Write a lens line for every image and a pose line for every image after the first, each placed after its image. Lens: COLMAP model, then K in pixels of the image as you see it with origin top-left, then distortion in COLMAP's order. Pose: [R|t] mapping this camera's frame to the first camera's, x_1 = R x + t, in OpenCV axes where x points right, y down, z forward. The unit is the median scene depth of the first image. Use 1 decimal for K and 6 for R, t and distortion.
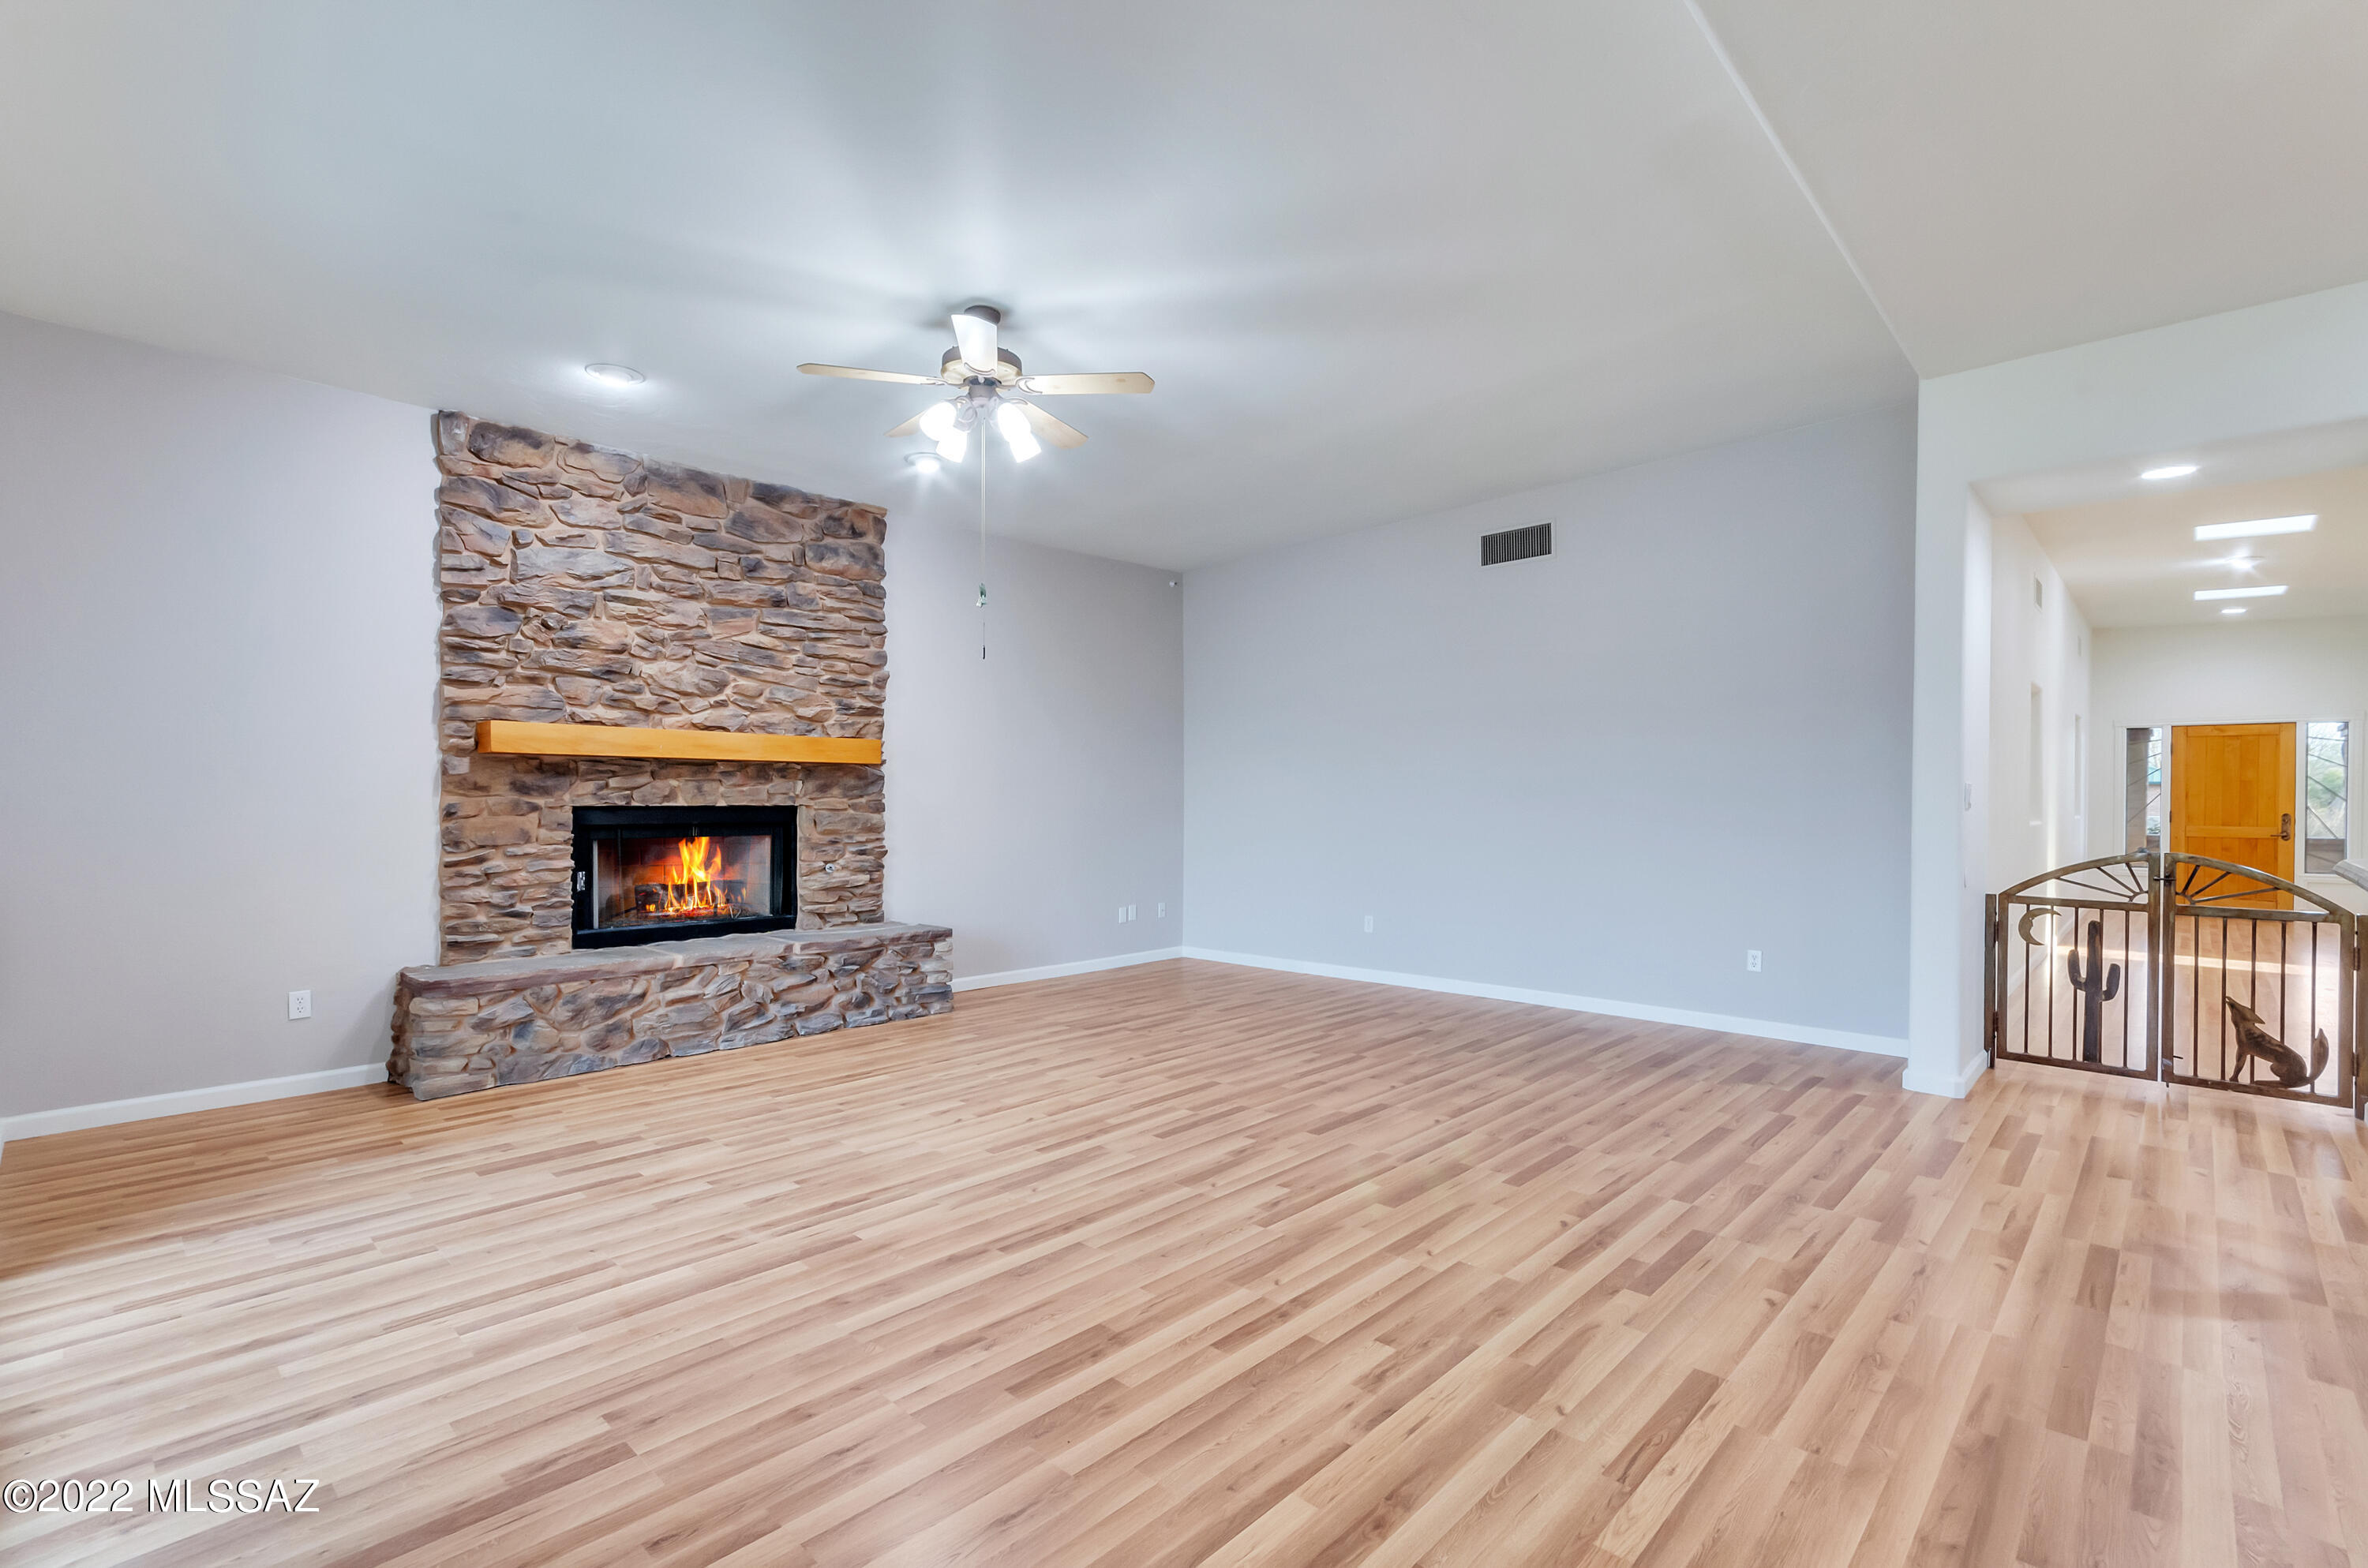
lens RADIAL K [[1109.0, 0, 1170.1], [0, 1109.0, 784.6], [0, 0, 1]] dist [0.003739, 0.001122]
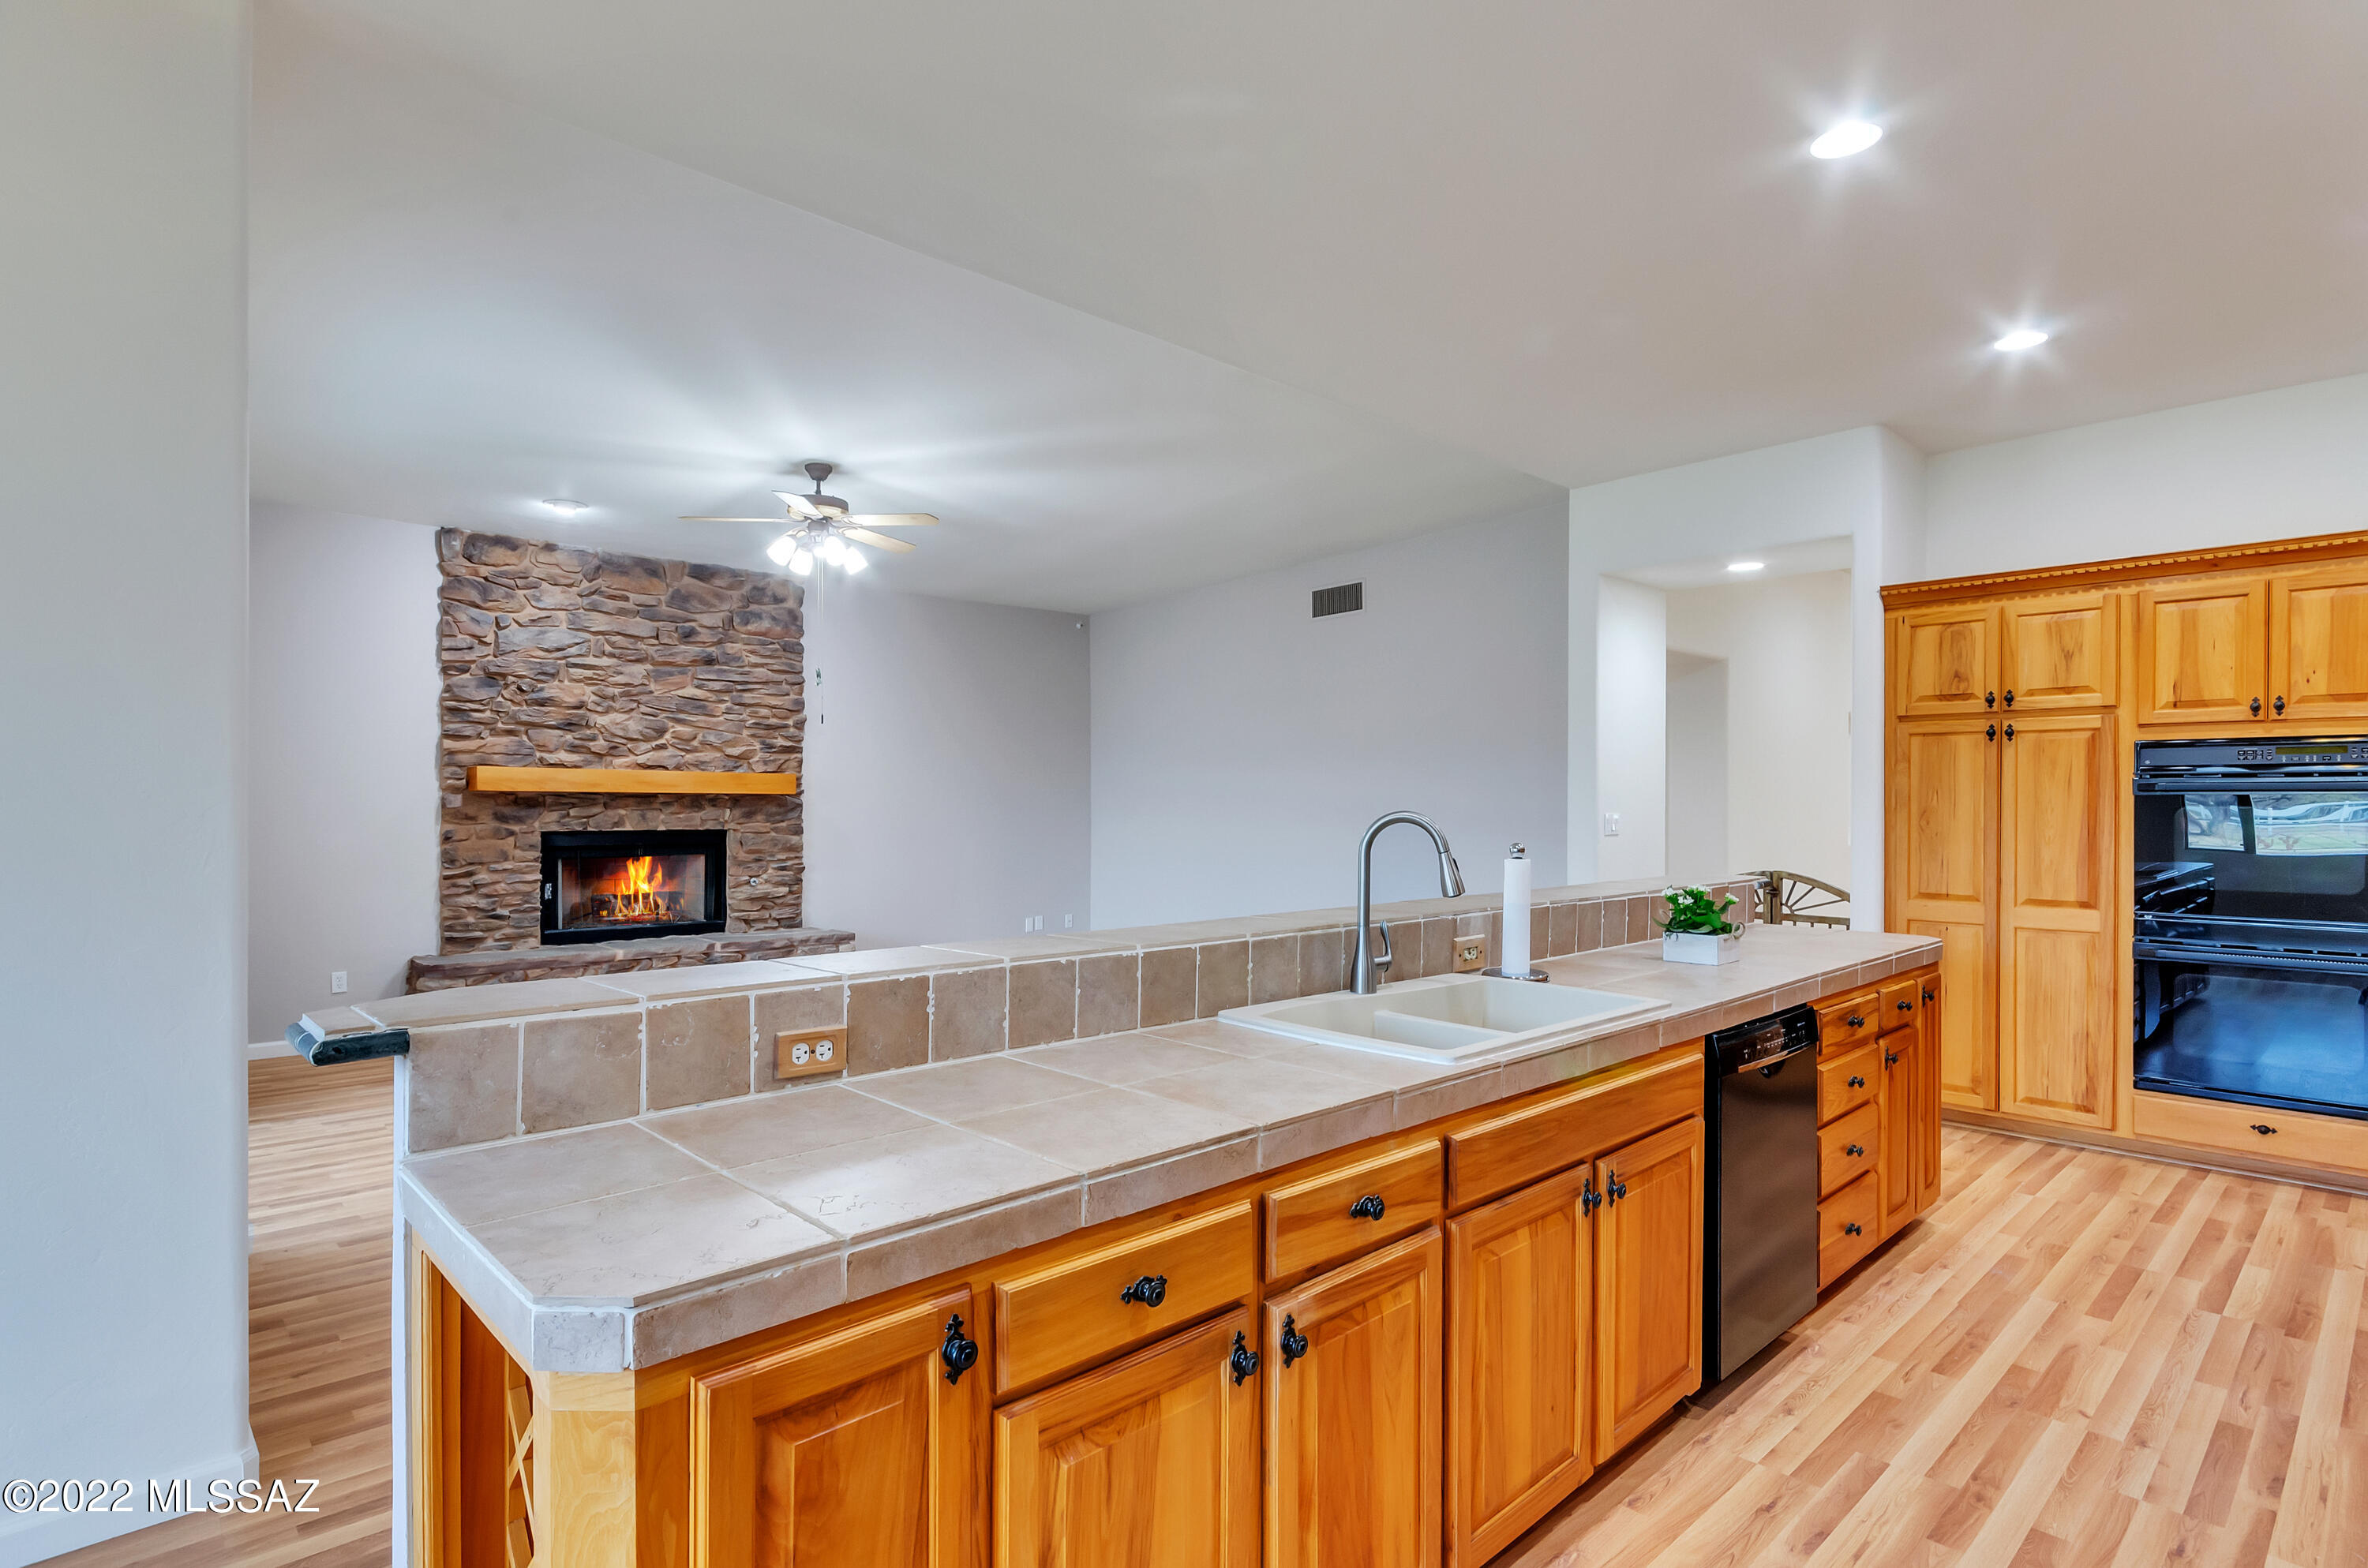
lens RADIAL K [[1205.6, 0, 1121.5], [0, 1205.6, 781.1], [0, 0, 1]] dist [-0.003090, -0.000327]
pose [[0.996344, -0.004874, -0.085293, 0.238107], [0.003834, 0.999916, -0.012363, -0.018590], [0.085346, 0.011990, 0.996279, -0.310781]]
